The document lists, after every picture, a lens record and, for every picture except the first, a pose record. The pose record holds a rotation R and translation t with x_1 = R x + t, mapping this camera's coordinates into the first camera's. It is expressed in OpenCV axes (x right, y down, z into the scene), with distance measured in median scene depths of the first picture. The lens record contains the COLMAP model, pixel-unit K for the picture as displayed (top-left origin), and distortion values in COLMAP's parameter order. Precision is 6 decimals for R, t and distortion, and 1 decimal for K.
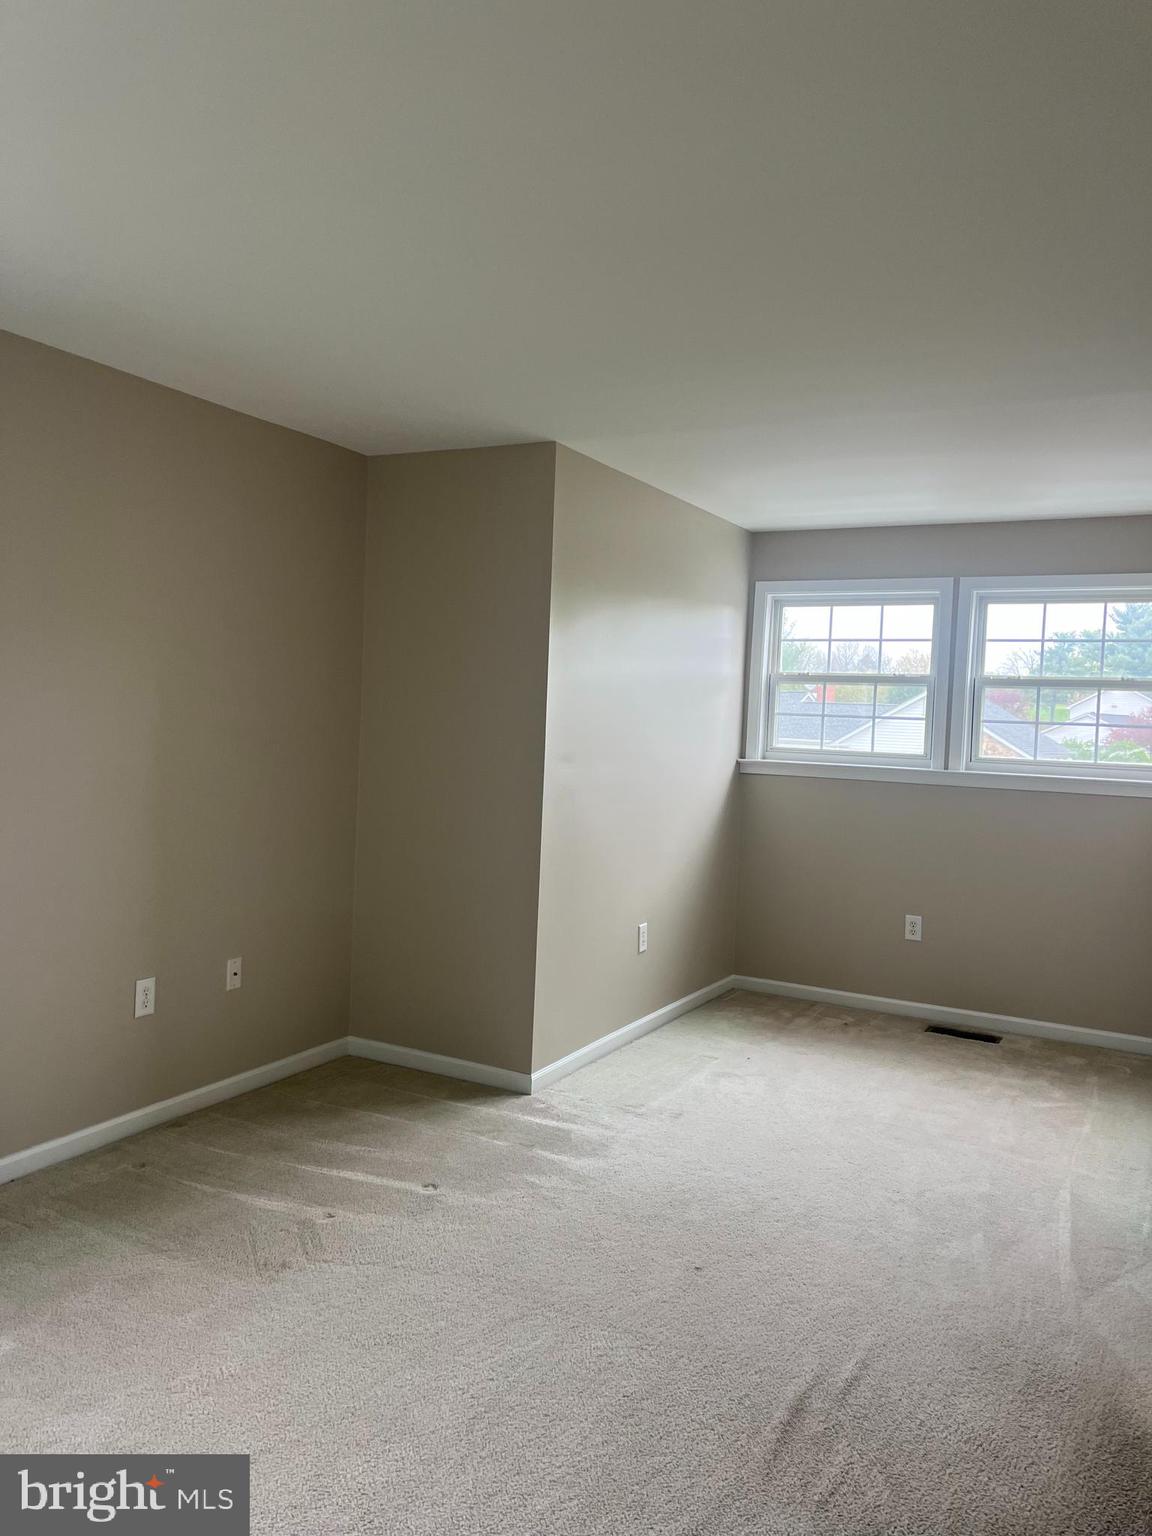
lens RADIAL K [[1088.4, 0, 576.0], [0, 1088.4, 768.0], [0, 0, 1]] dist [0.019592, -0.000617]
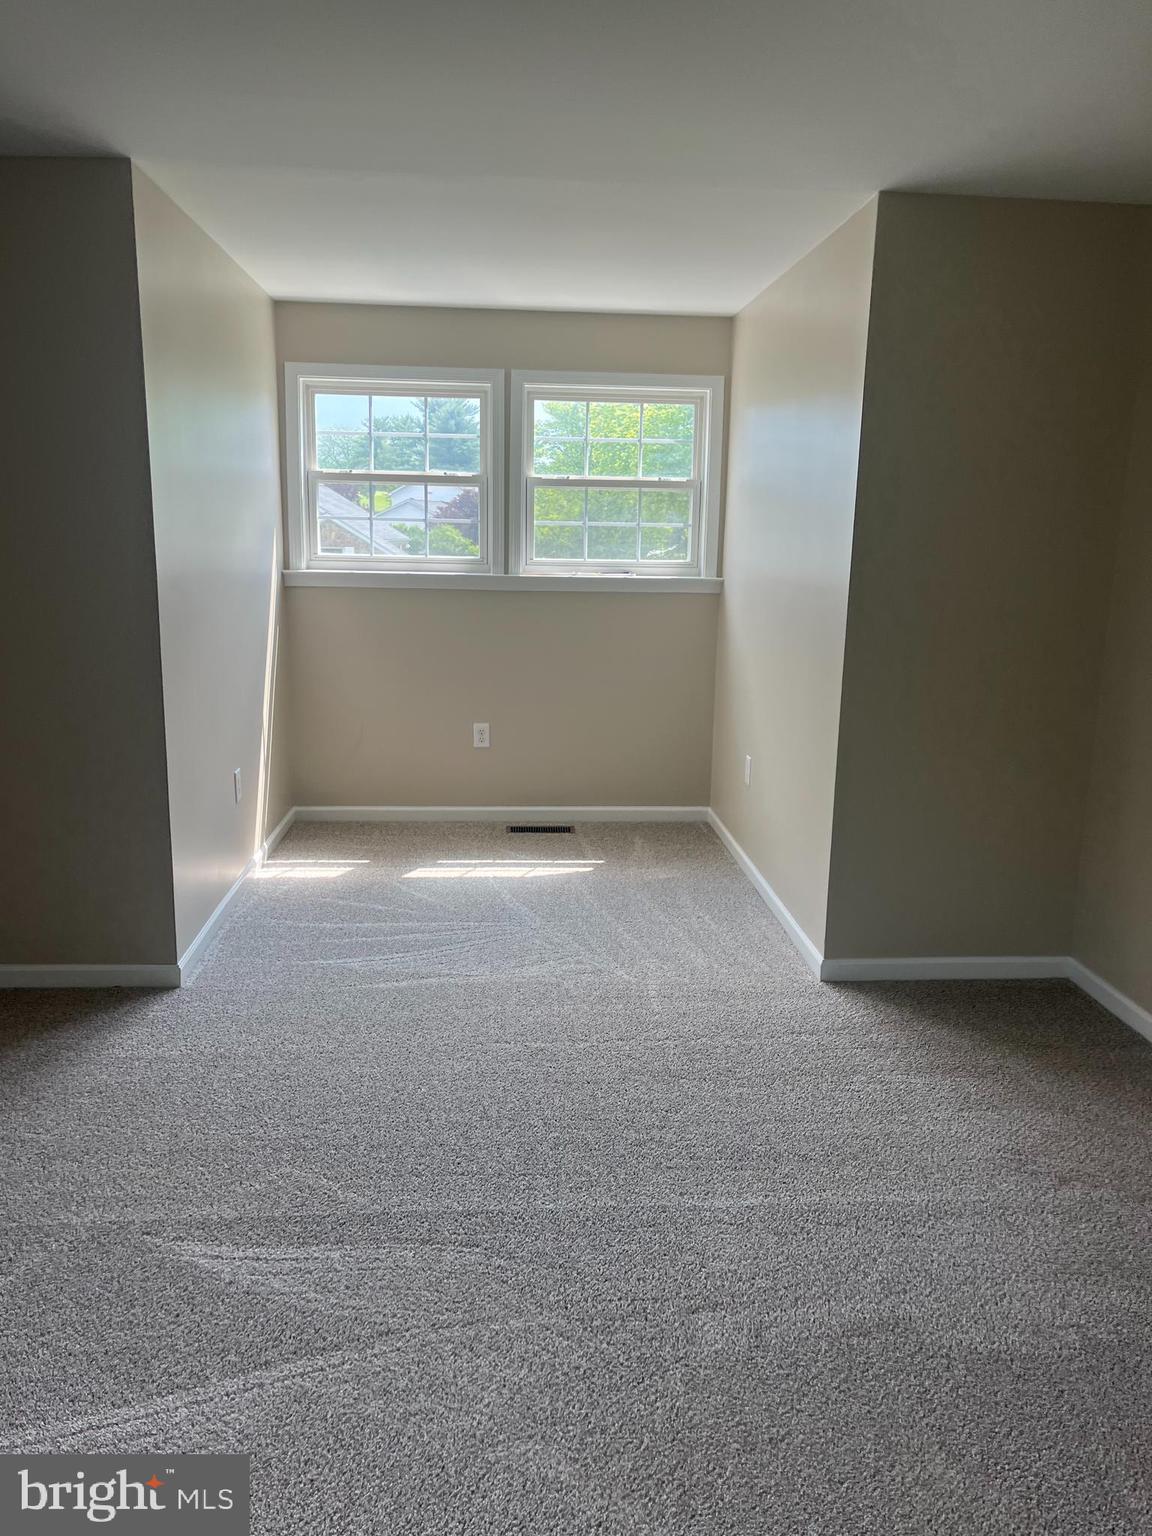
lens RADIAL K [[1127.6, 0, 576.0], [0, 1127.6, 768.0], [0, 0, 1]] dist [-0.000388, -0.006390]
pose [[0.826851, -0.136129, 0.545698, -0.186268], [0.038698, 0.981737, 0.186267, -0.013241], [-0.561088, -0.132898, 0.817018, 0.102862]]
